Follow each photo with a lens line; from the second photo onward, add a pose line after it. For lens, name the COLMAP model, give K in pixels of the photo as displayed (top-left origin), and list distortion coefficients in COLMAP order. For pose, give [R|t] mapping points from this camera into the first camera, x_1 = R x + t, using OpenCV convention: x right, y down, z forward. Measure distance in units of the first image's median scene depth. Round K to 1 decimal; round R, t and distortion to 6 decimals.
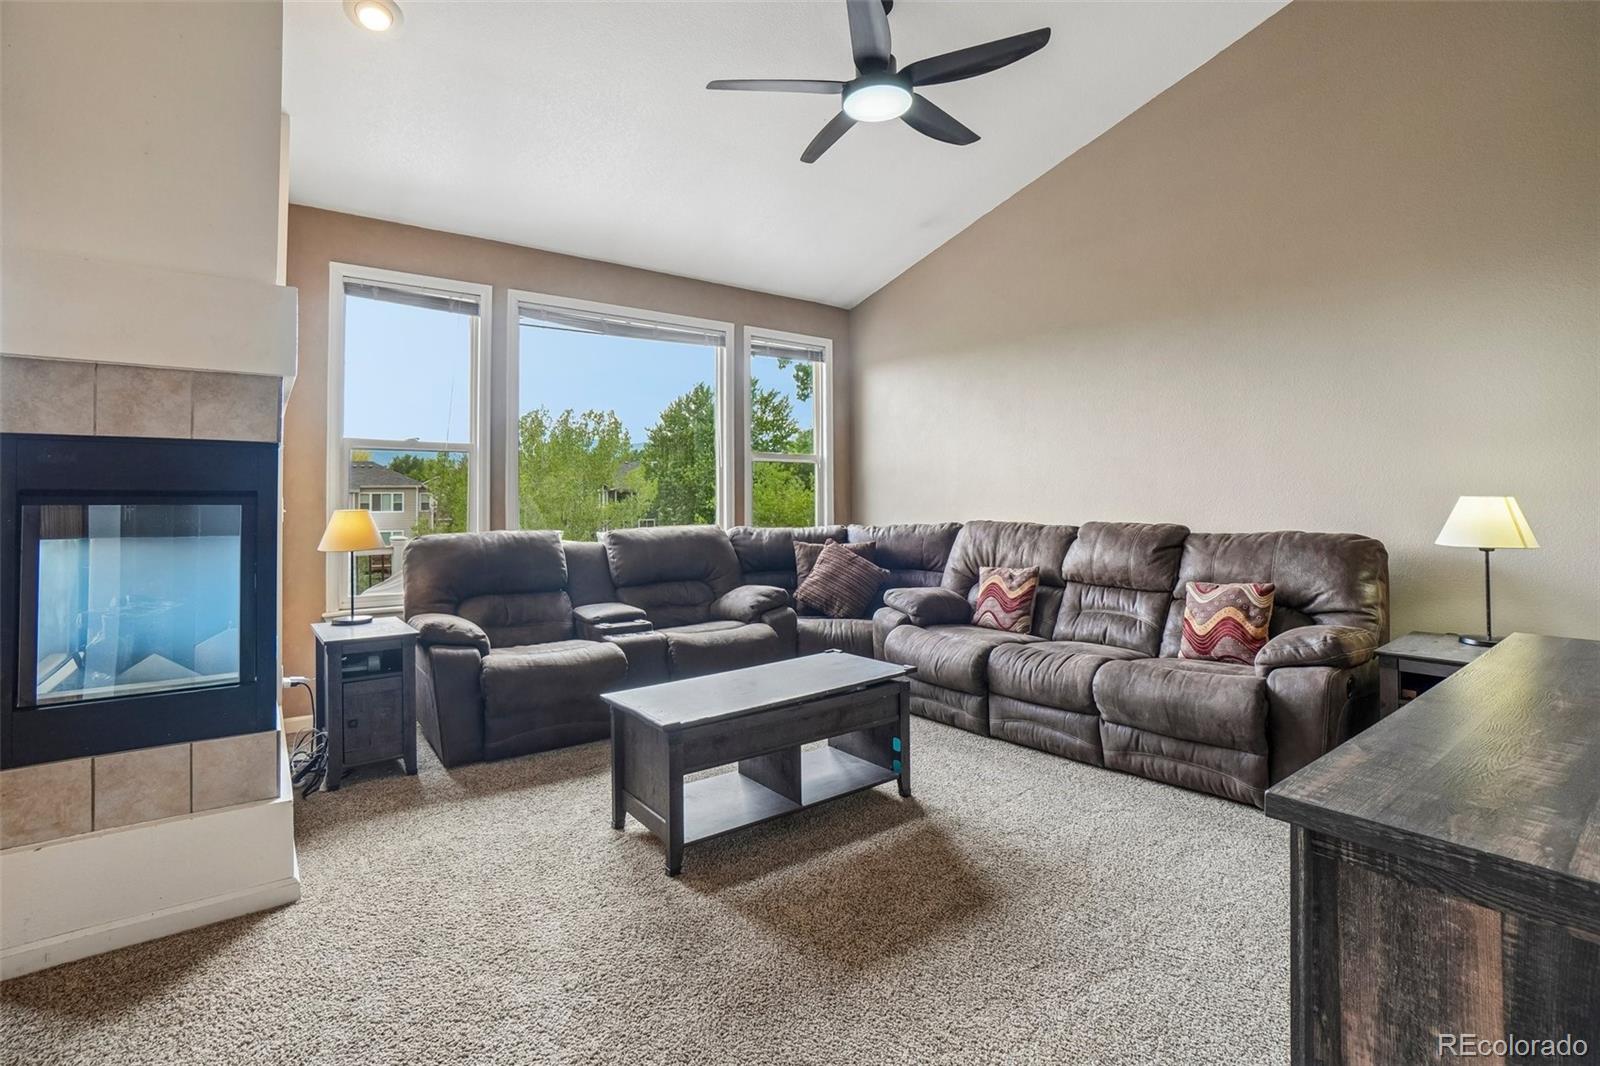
lens RADIAL K [[710.8, 0, 785.3], [0, 710.8, 524.9], [0, 0, 1]] dist [-0.068847, 0.025129]
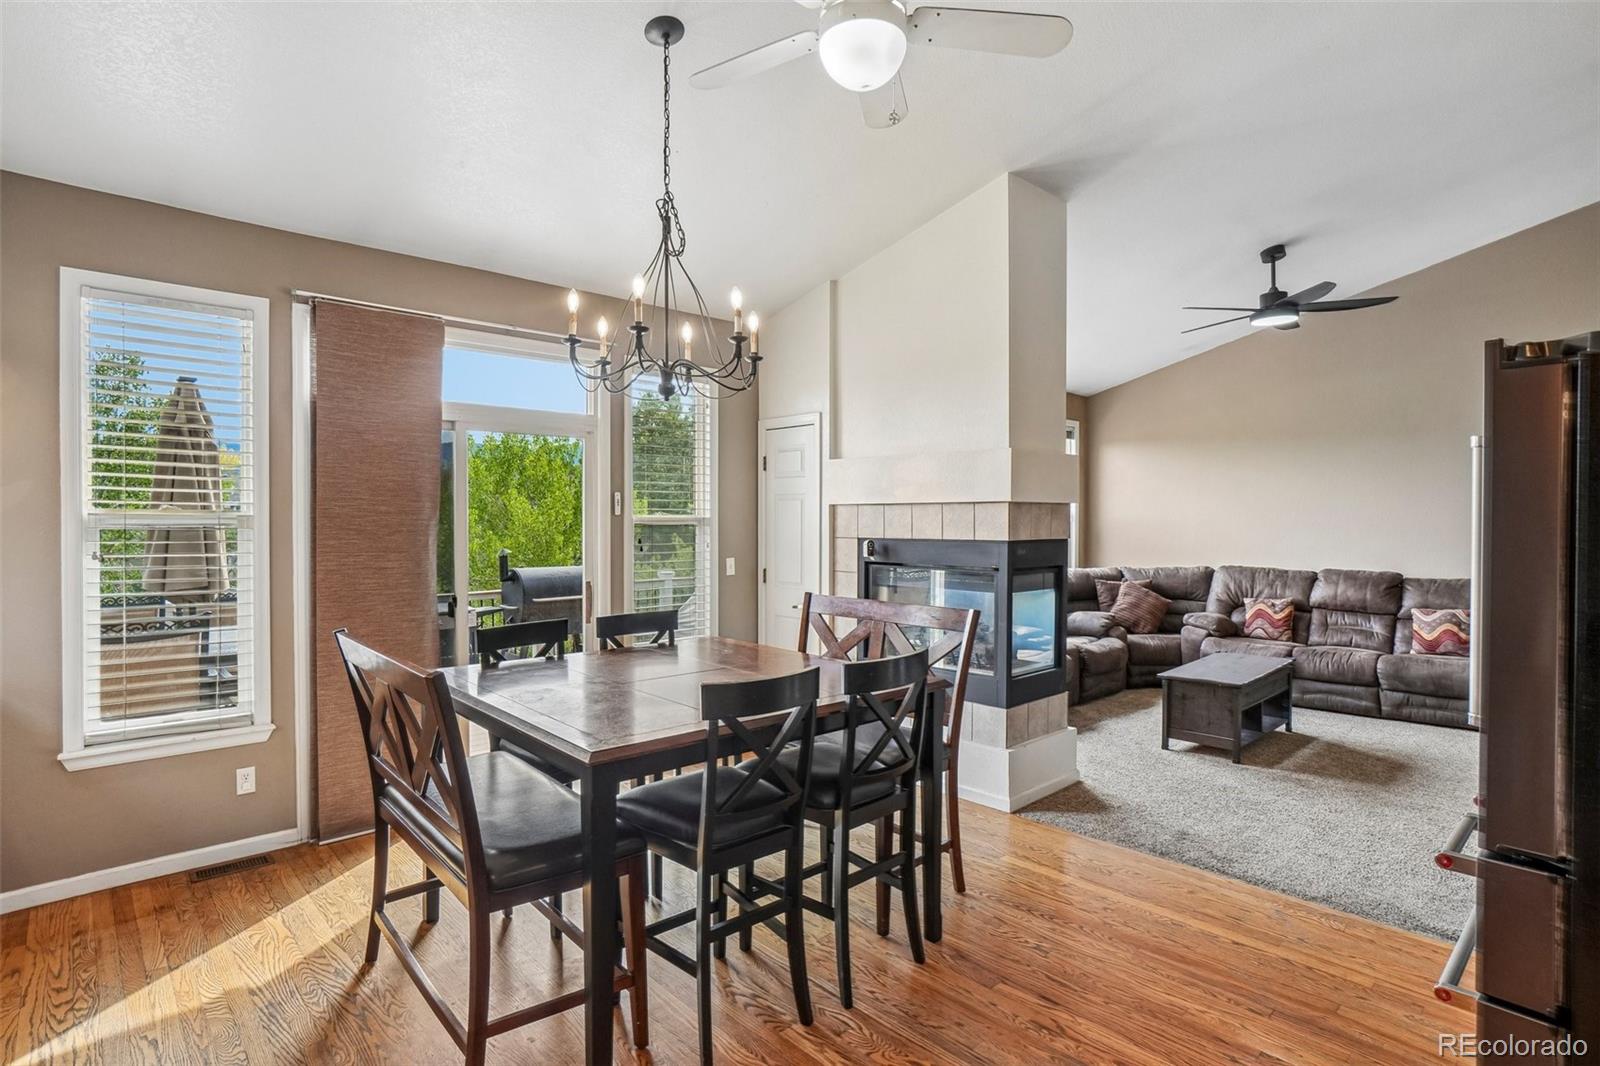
lens RADIAL K [[758.9, 0, 792.5], [0, 758.9, 553.8], [0, 0, 1]] dist [-0.024056, 0.000985]
pose [[0.995900, 0.002639, 0.090425, -0.989787], [-0.003759, 0.999918, 0.012217, -0.060213], [-0.090385, -0.012507, 0.995828, -0.591892]]
